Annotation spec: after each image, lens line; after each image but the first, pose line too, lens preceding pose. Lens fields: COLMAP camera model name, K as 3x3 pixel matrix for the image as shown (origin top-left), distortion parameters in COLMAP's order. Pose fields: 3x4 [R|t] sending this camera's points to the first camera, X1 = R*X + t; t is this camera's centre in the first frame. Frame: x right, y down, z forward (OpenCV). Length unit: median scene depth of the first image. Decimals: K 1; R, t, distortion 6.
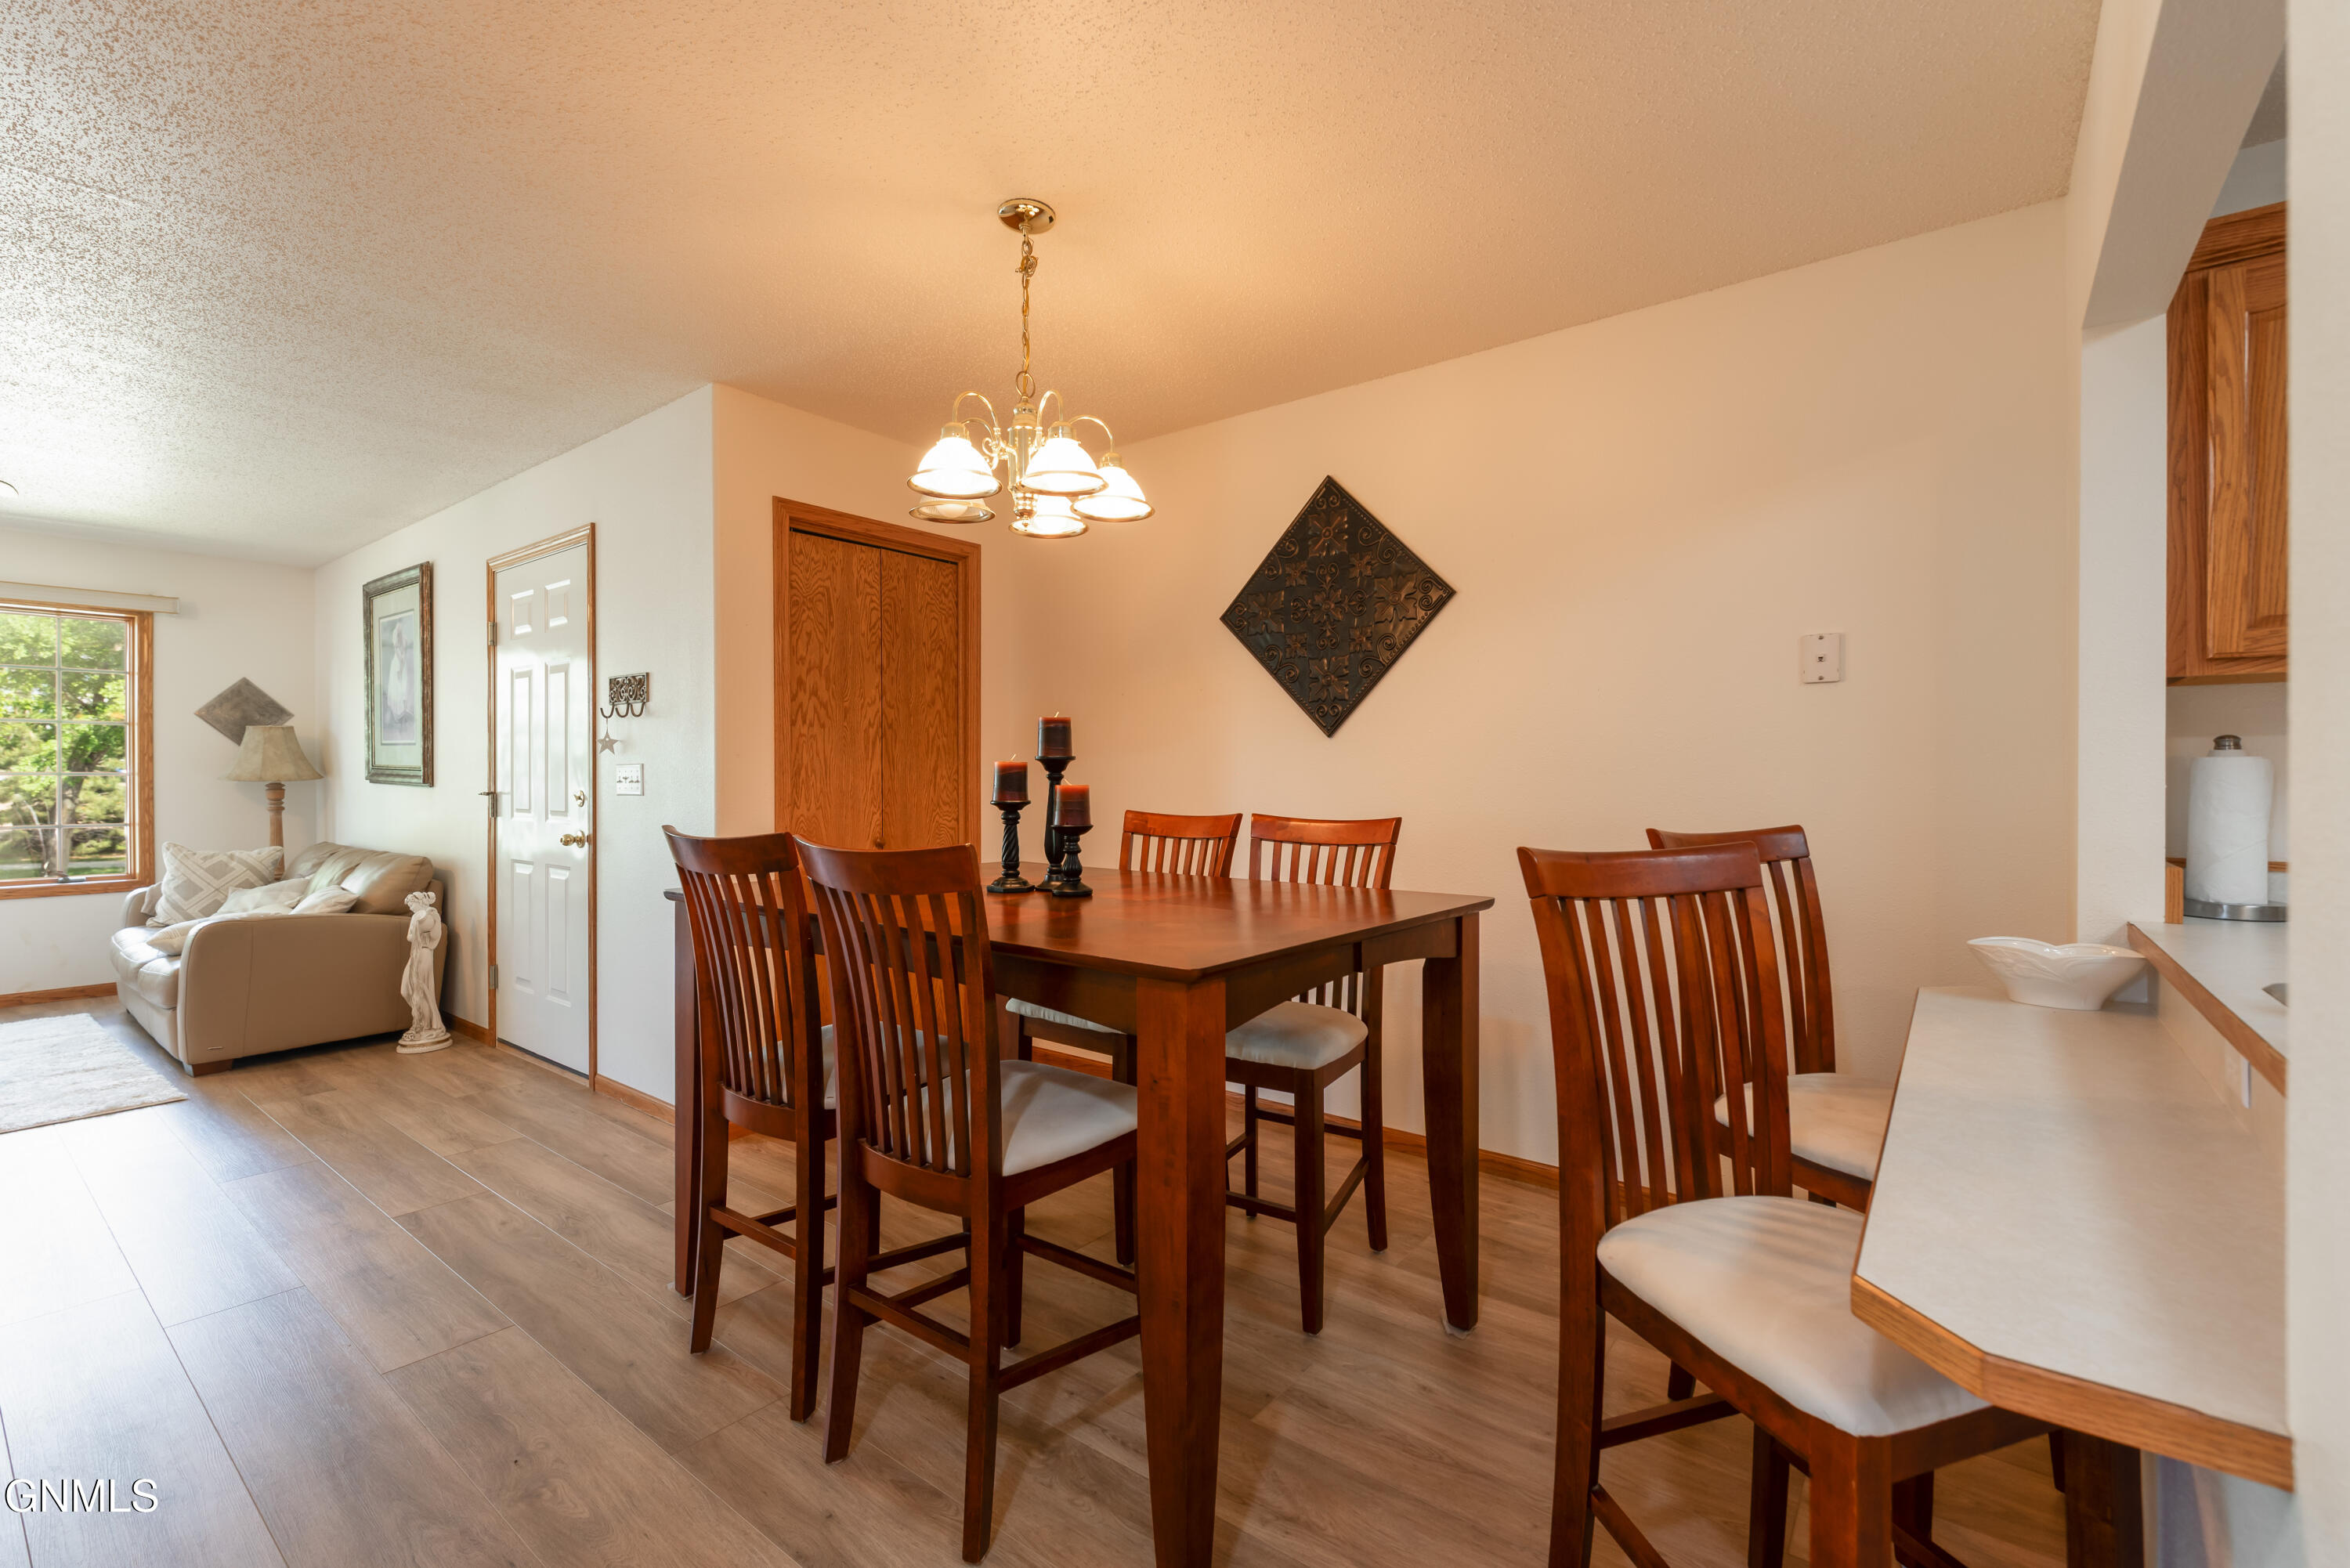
lens RADIAL K [[997.2, 0, 1175.0], [0, 997.2, 784.0], [0, 0, 1]] dist [-0.000759, -0.000511]
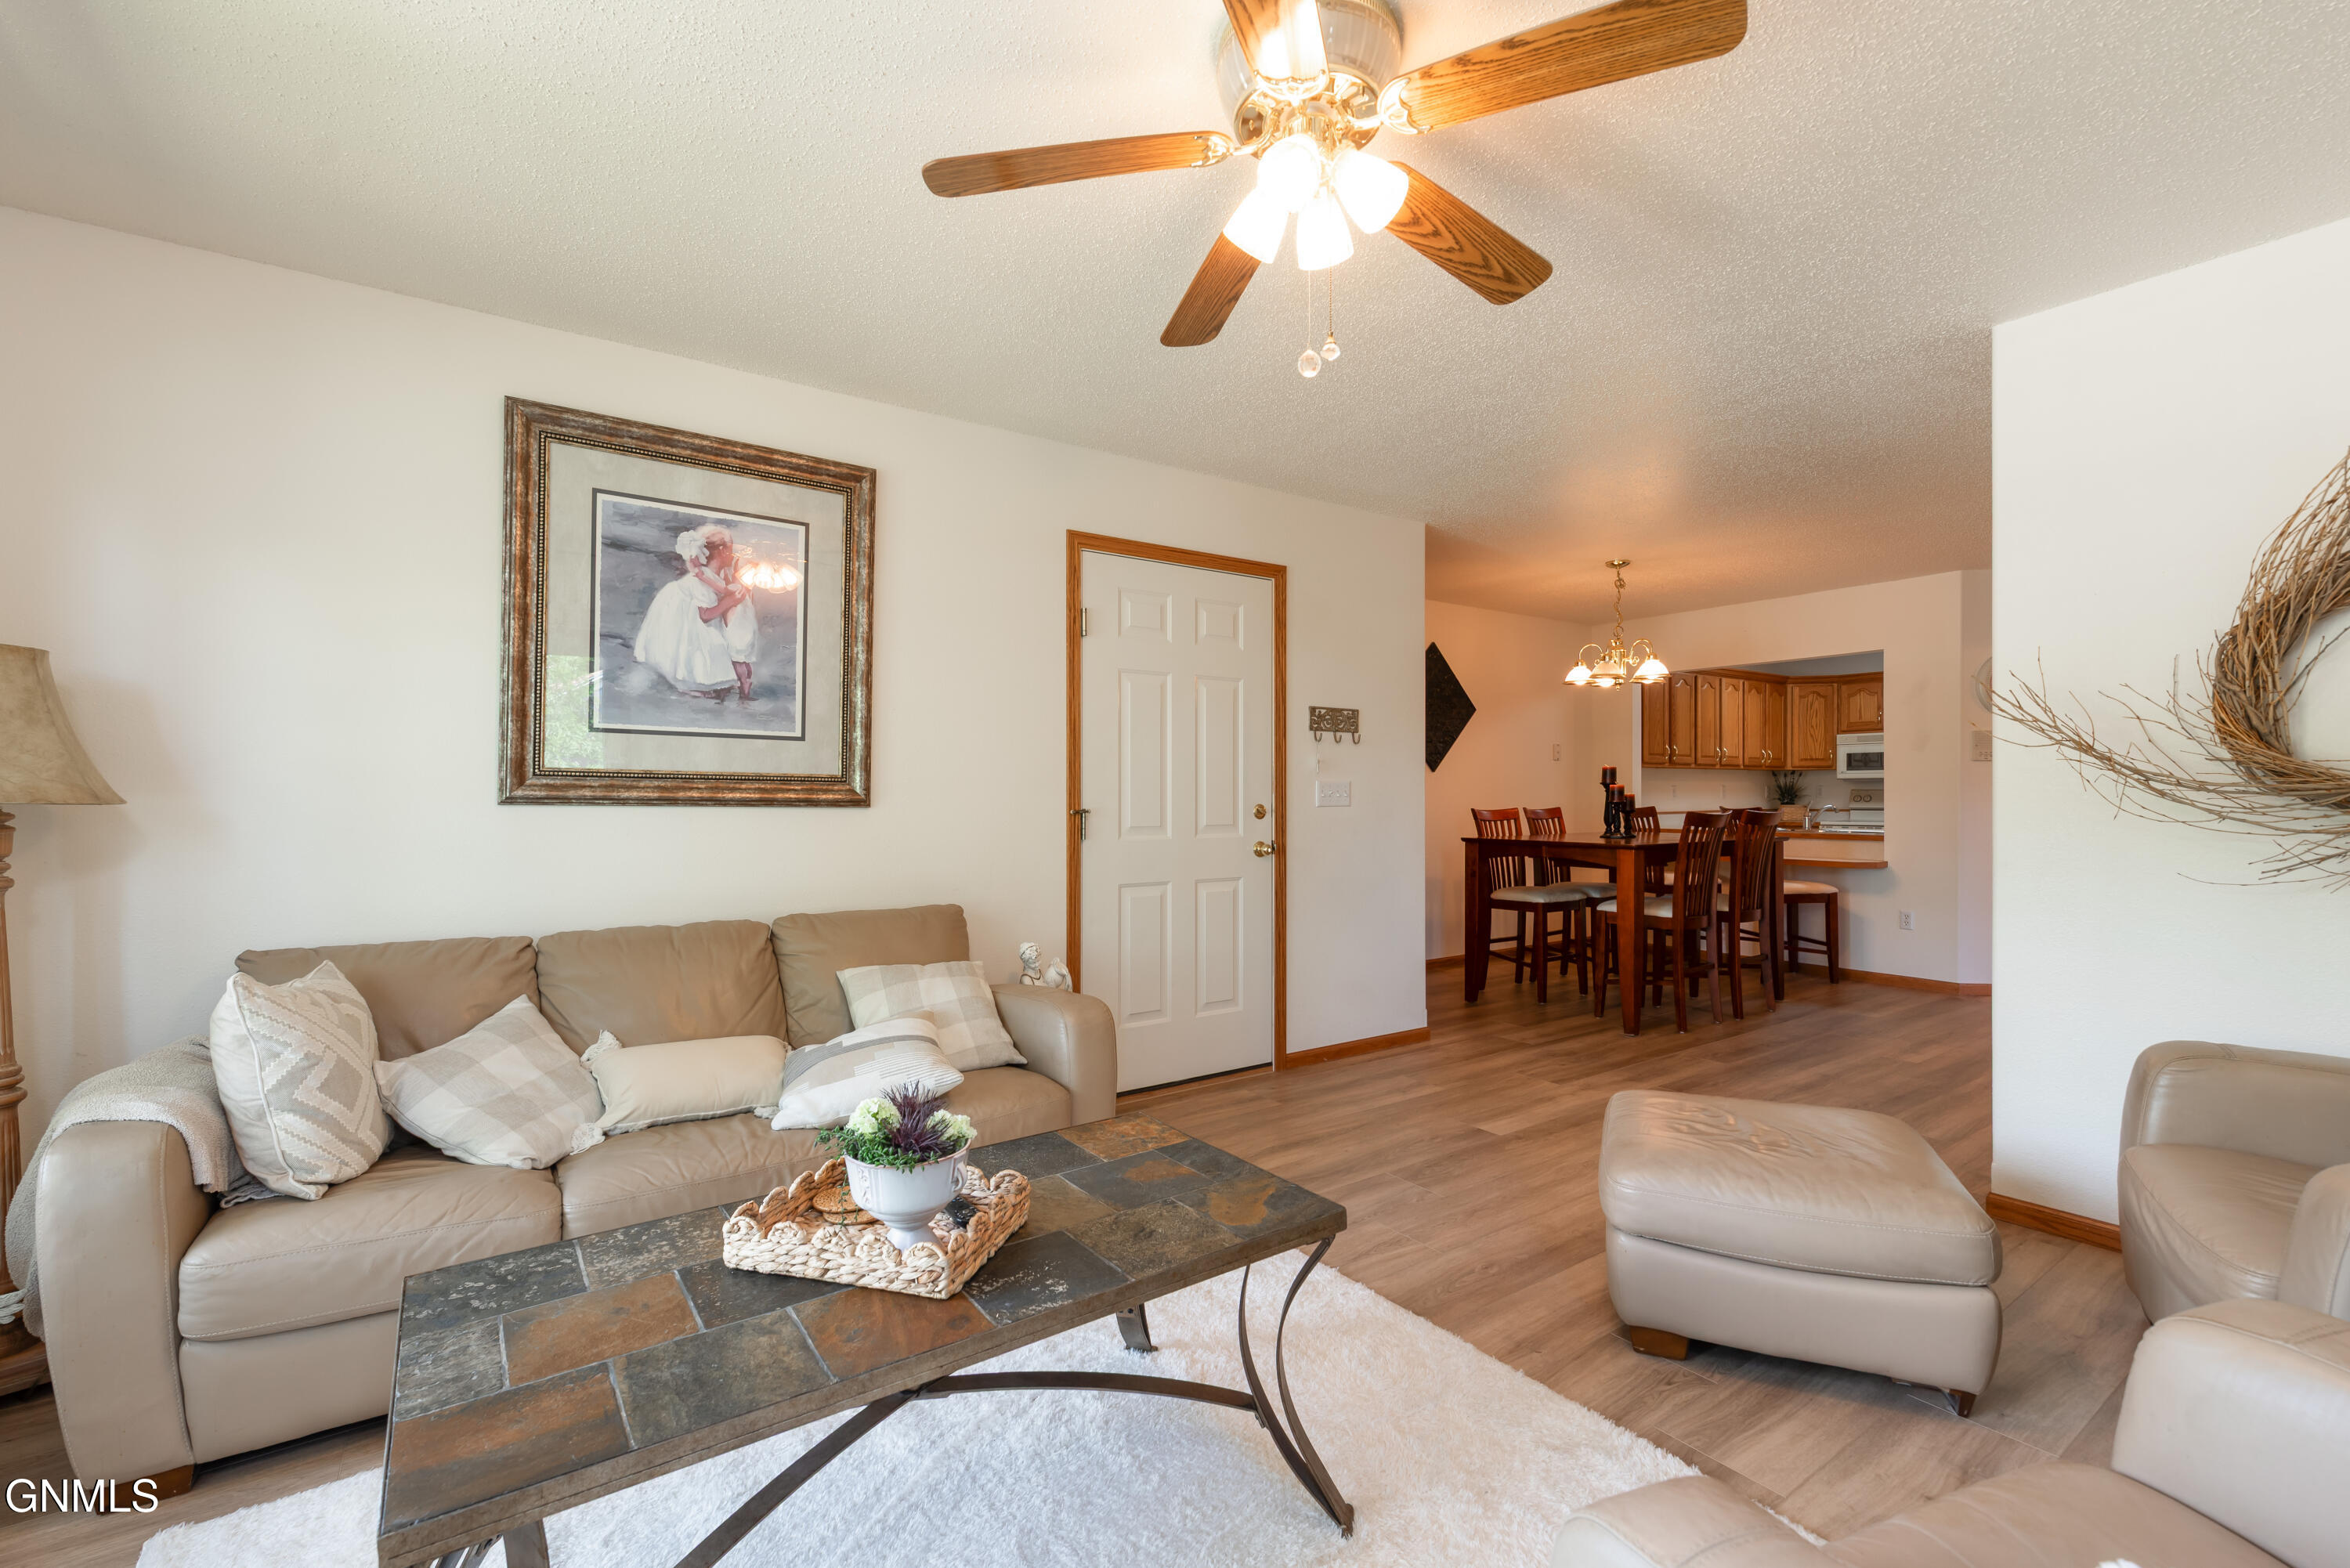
lens RADIAL K [[1006.9, 0, 1178.1], [0, 1006.9, 796.5], [0, 0, 1]] dist [-0.001308, -0.000124]
pose [[0.303303, -0.005853, 0.952876, -1.469835], [0.006044, 0.999973, 0.004219, -0.006154], [-0.952875, 0.004479, 0.303331, 0.663580]]
